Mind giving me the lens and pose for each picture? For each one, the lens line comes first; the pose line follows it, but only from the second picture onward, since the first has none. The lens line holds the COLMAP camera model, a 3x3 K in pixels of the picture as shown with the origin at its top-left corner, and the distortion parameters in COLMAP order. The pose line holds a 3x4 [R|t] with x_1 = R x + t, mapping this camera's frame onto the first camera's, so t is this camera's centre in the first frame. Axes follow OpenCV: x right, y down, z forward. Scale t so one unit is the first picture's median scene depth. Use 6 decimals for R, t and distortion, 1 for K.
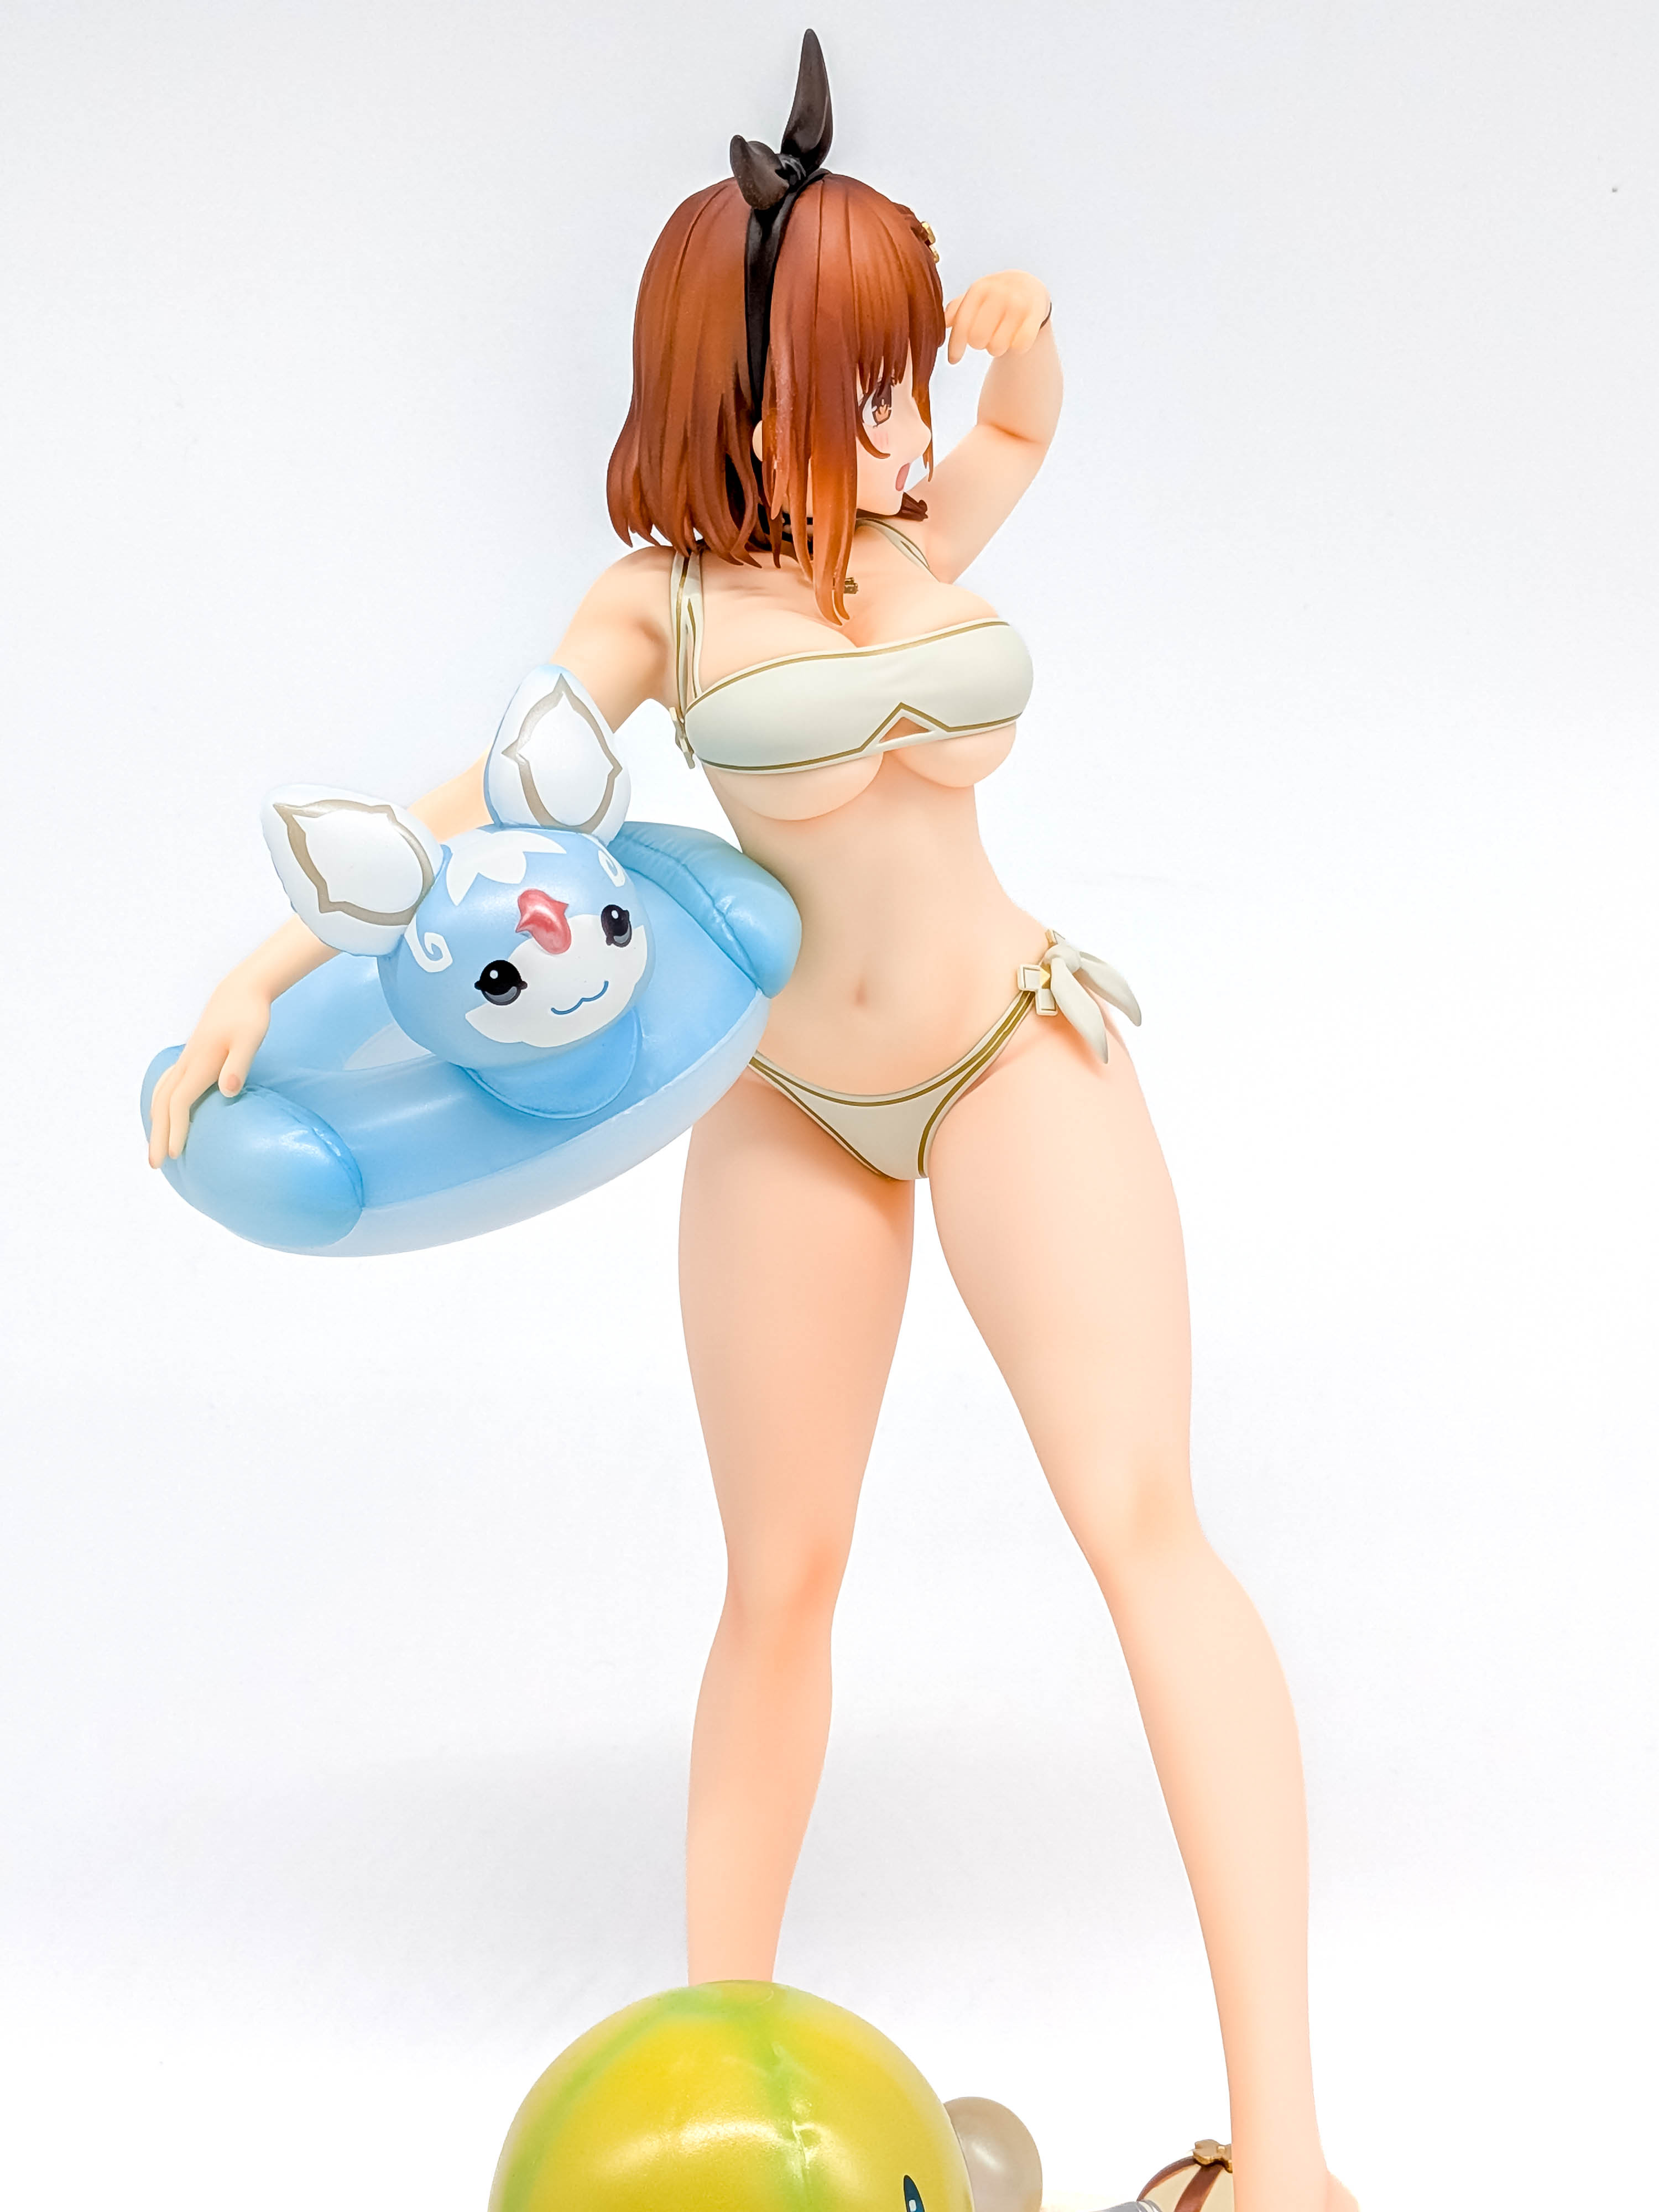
lens RADIAL K [[3242.2, 0, 830.2], [0, 3242.2, 1146.1], [0, 0, 1]] dist [0.084702, 0.000000]
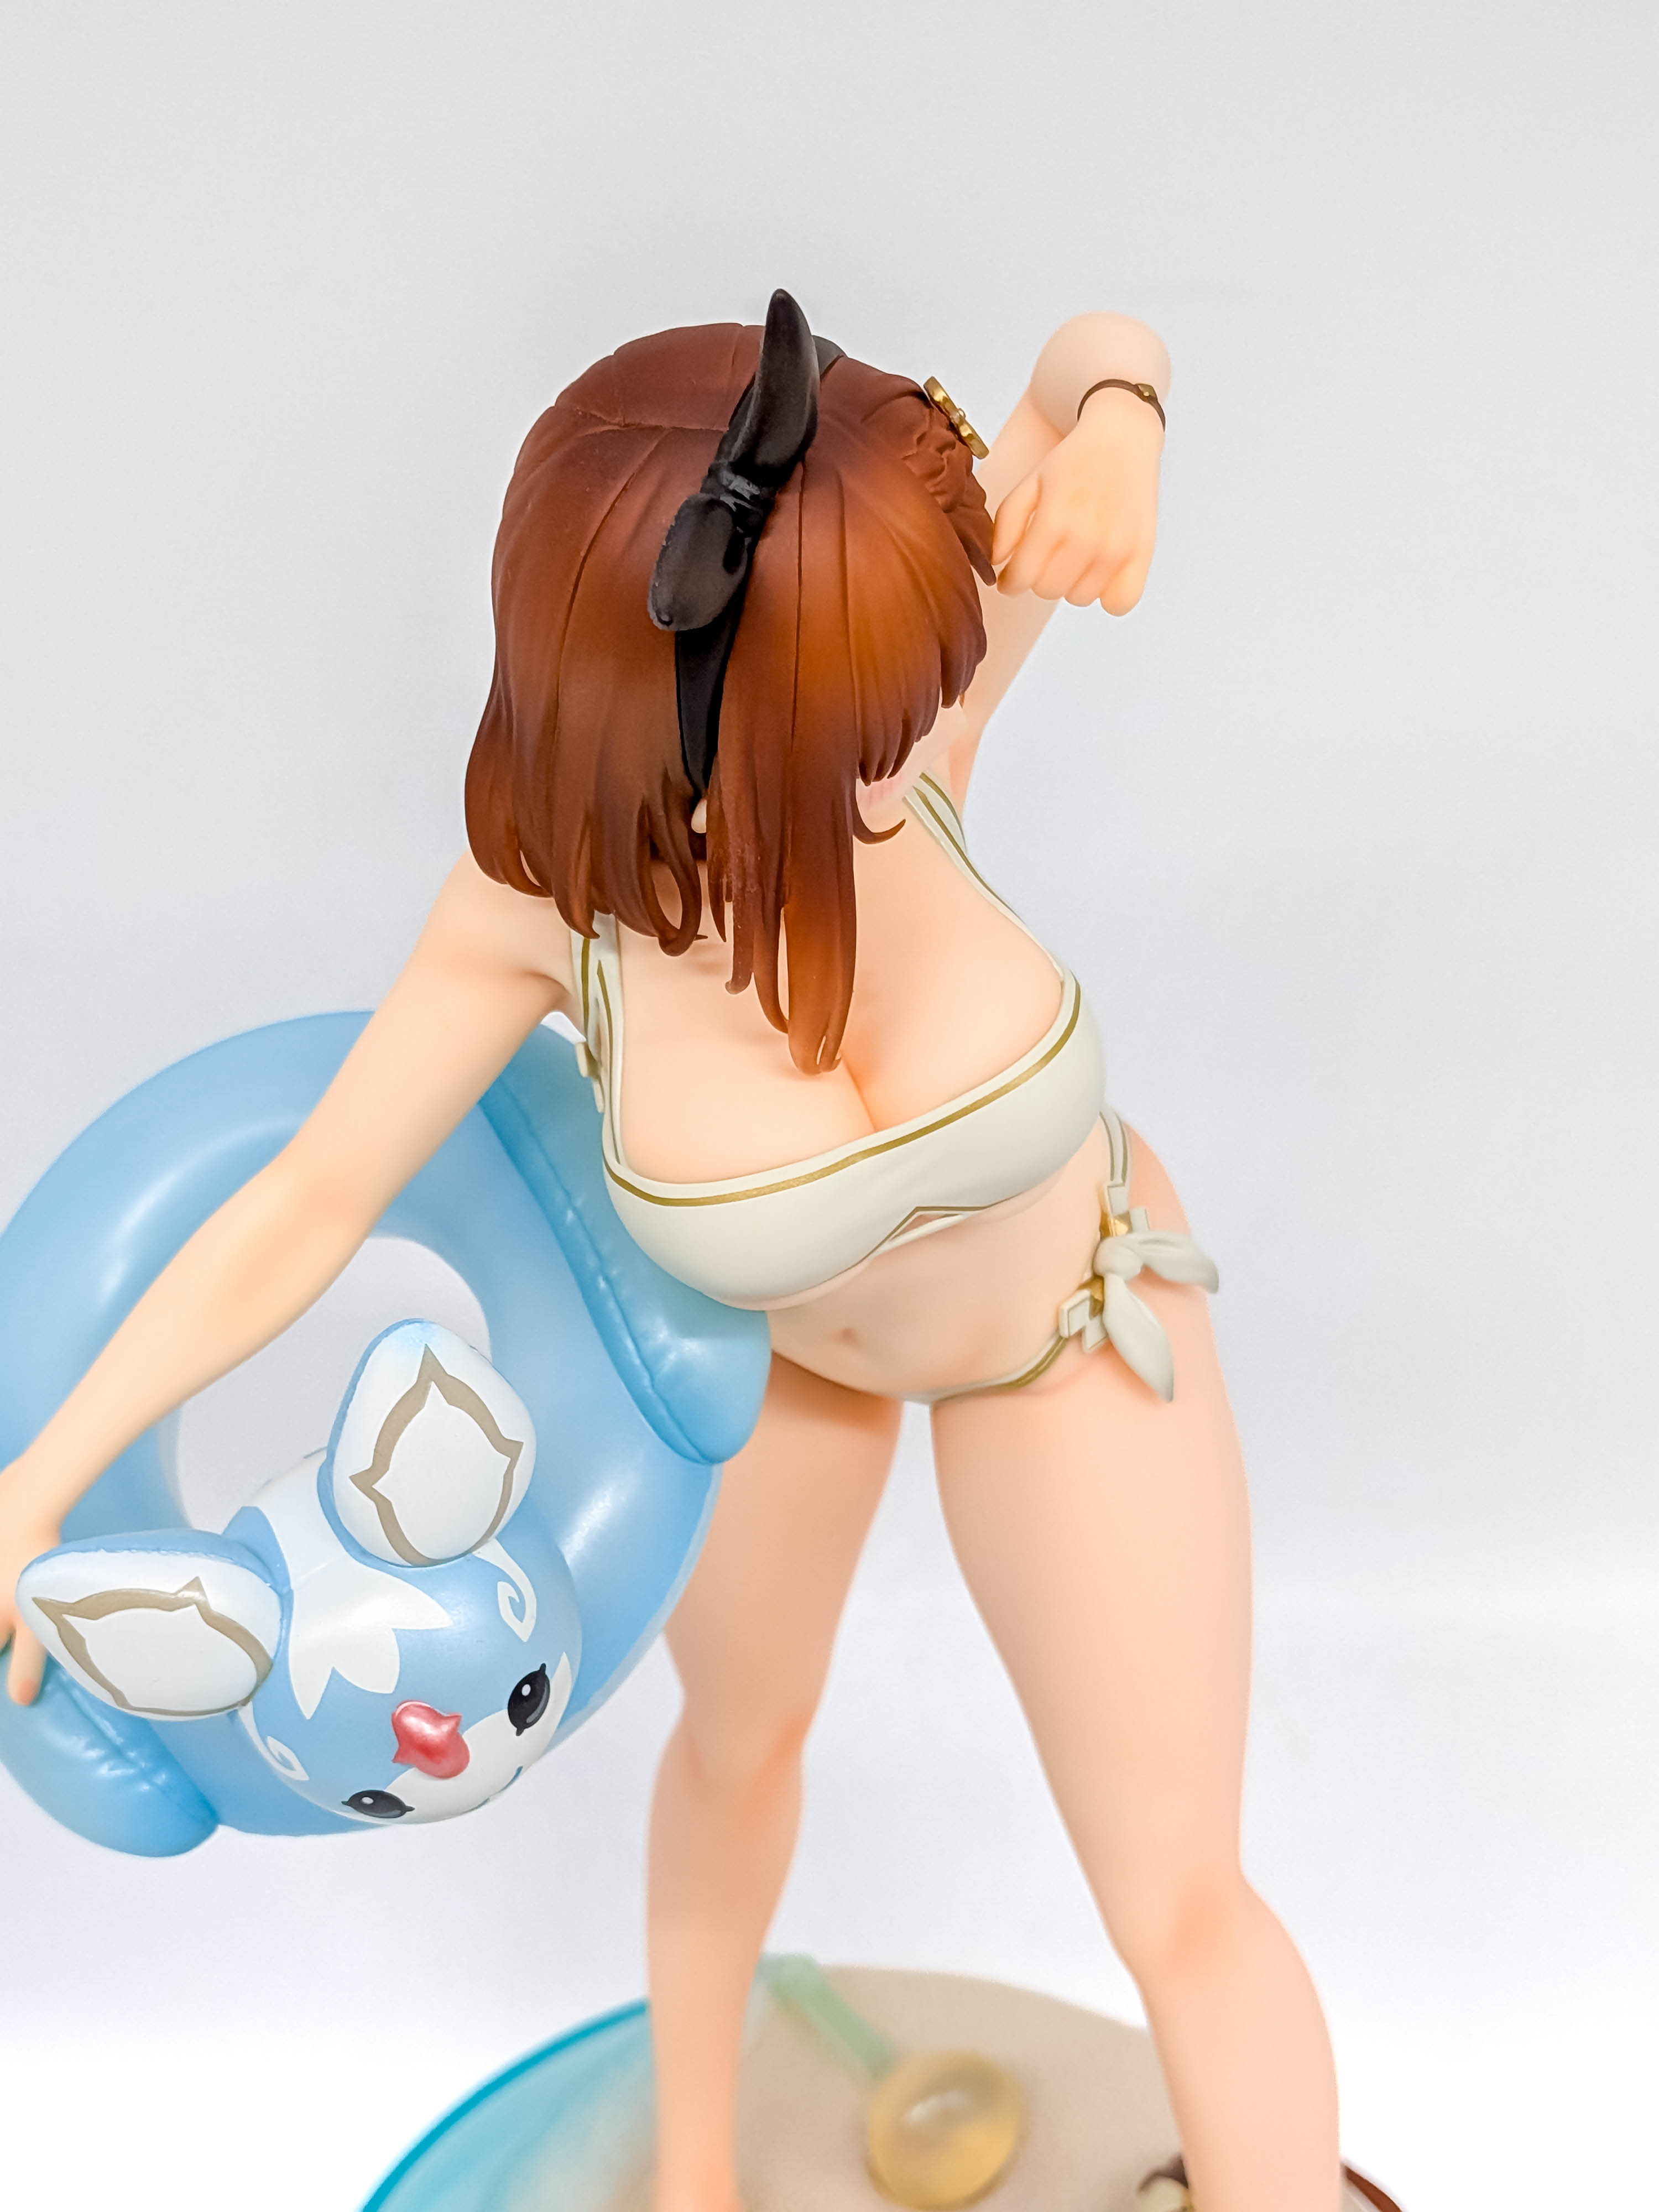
lens RADIAL K [[3242.2, 0, 797.7], [0, 3242.2, 1199.6], [0, 0, 1]] dist [0.084702, 0.000000]
pose [[0.999783, -0.013725, 0.015655, -0.014123], [0.000917, 0.780239, 0.625481, -0.563556], [-0.020799, -0.625331, 0.780082, 0.458837]]
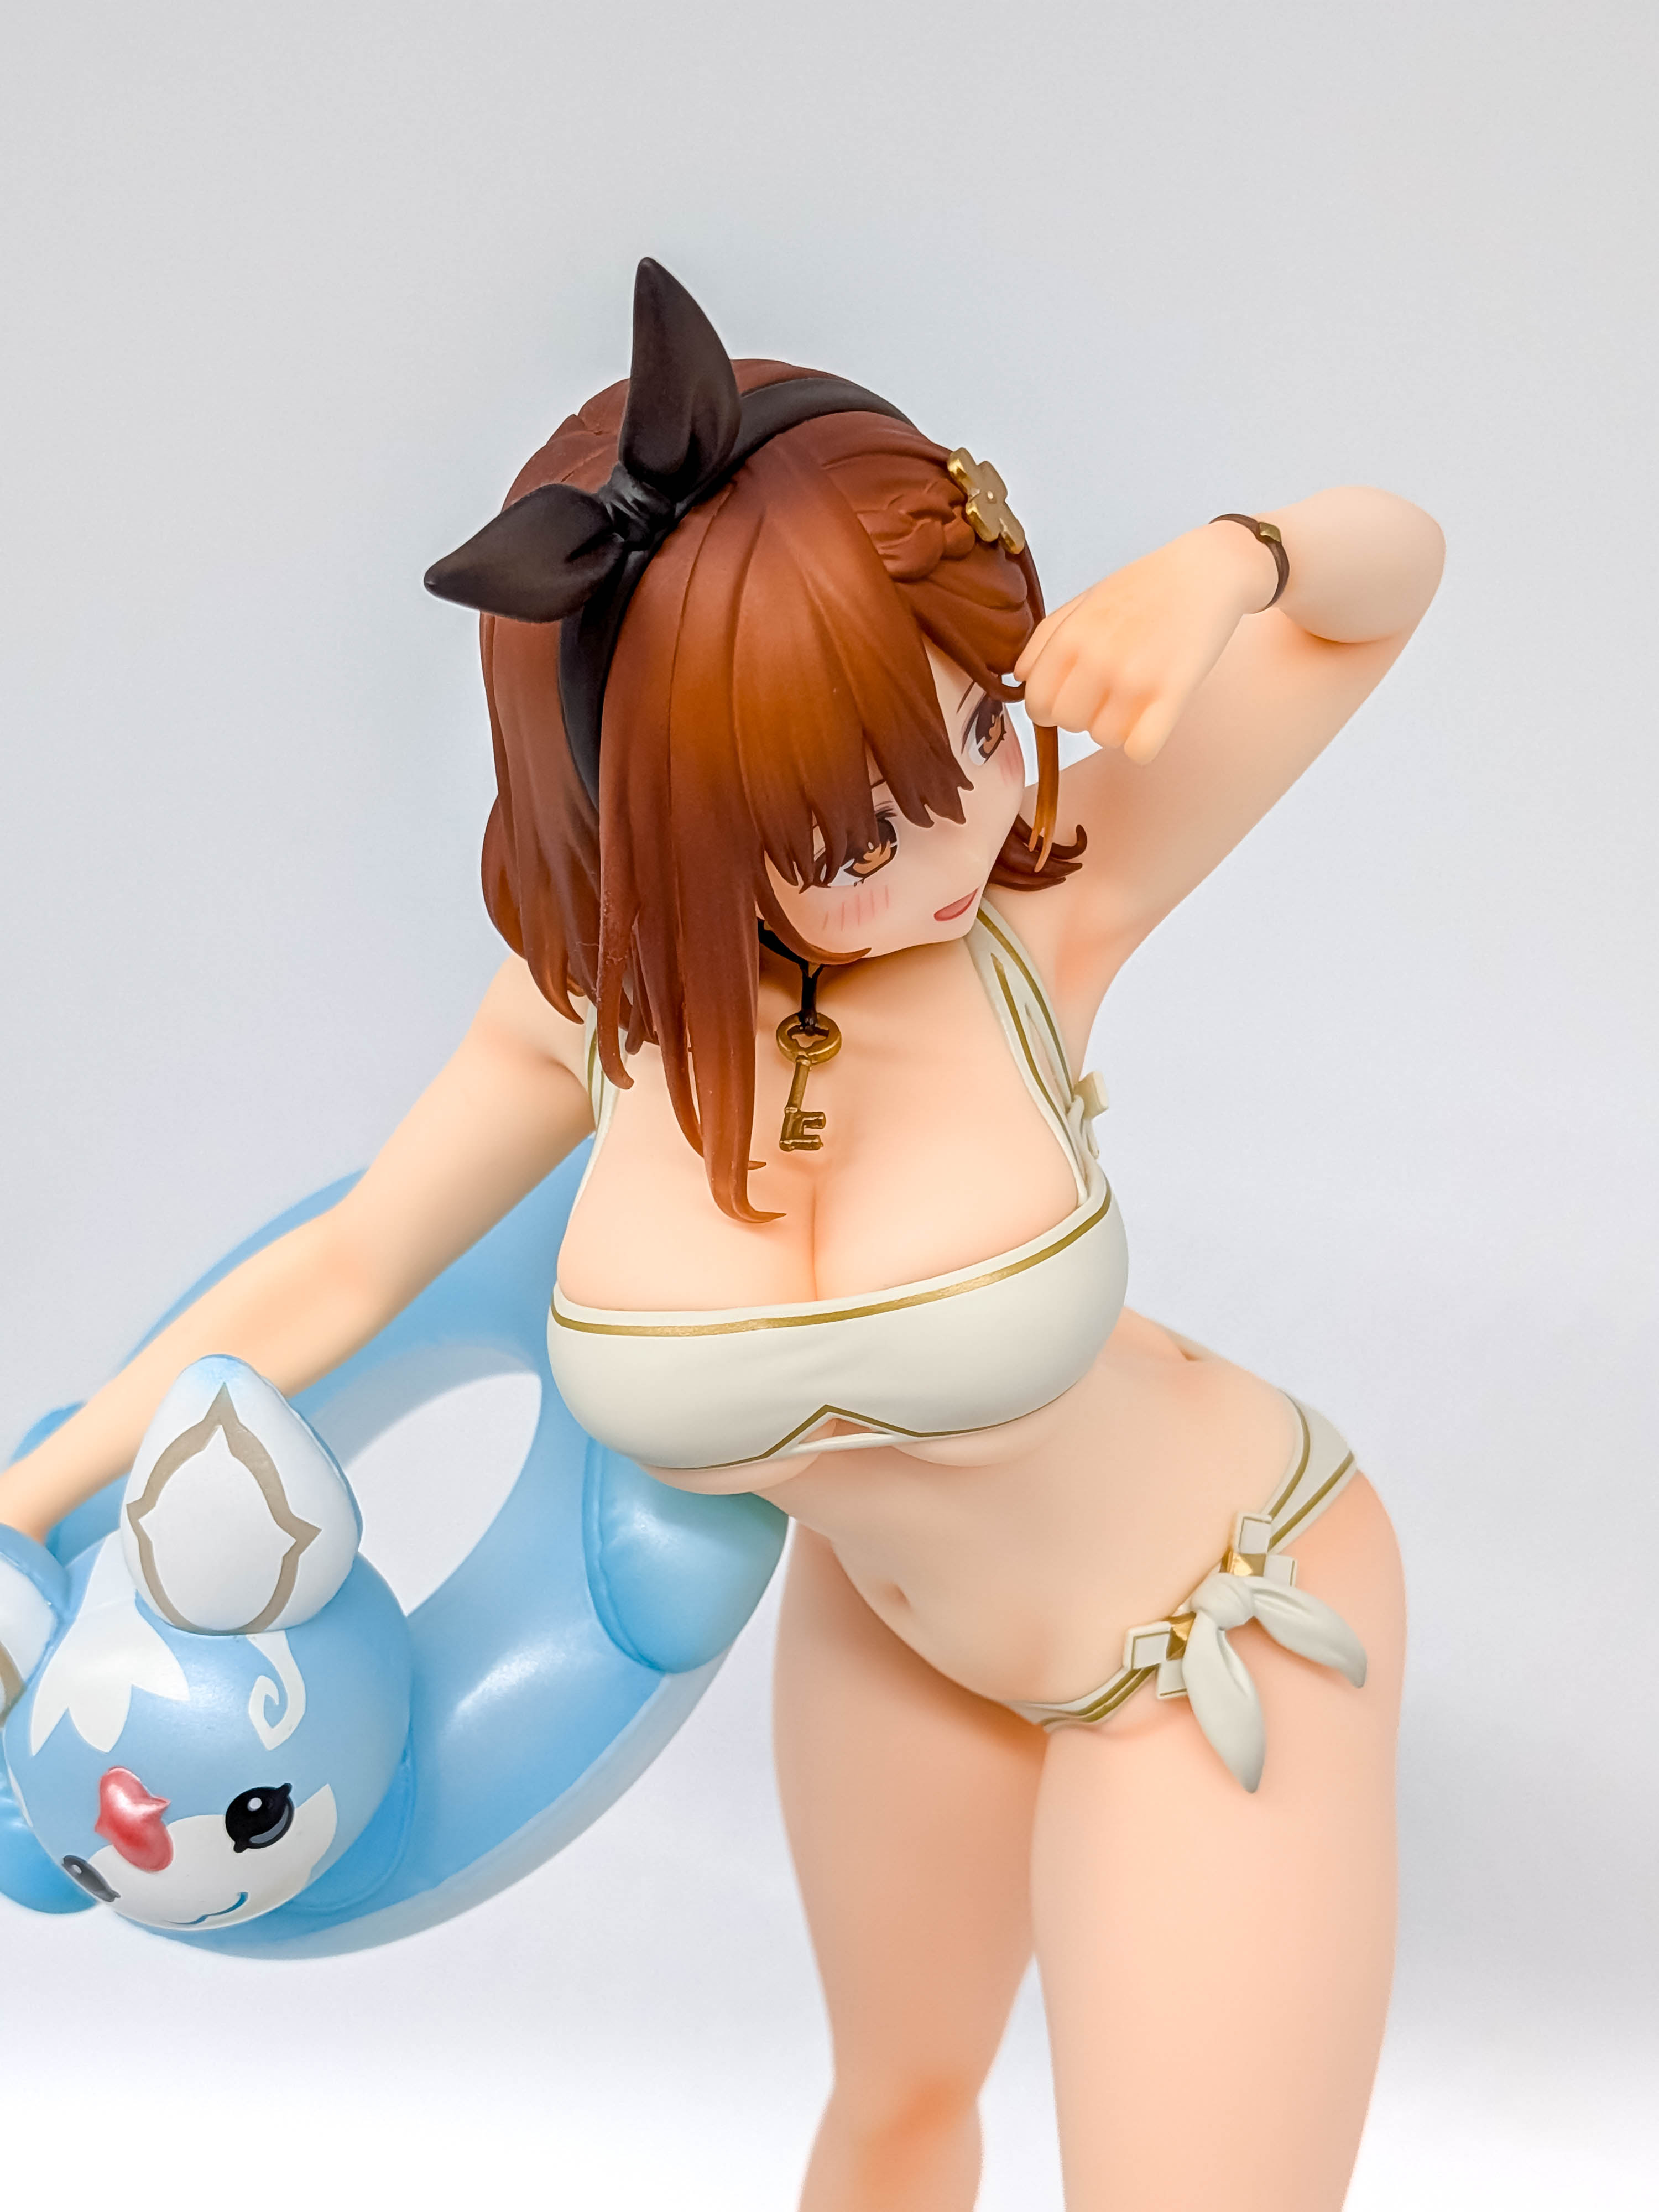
lens RADIAL K [[3242.2, 0, 835.1], [0, 3242.2, 1198.1], [0, 0, 1]] dist [0.084702, 0.000000]
pose [[0.895823, 0.218849, -0.386789, 0.242200], [0.004601, 0.865729, 0.500492, -0.461822], [0.444387, -0.450132, 0.774533, 0.552480]]
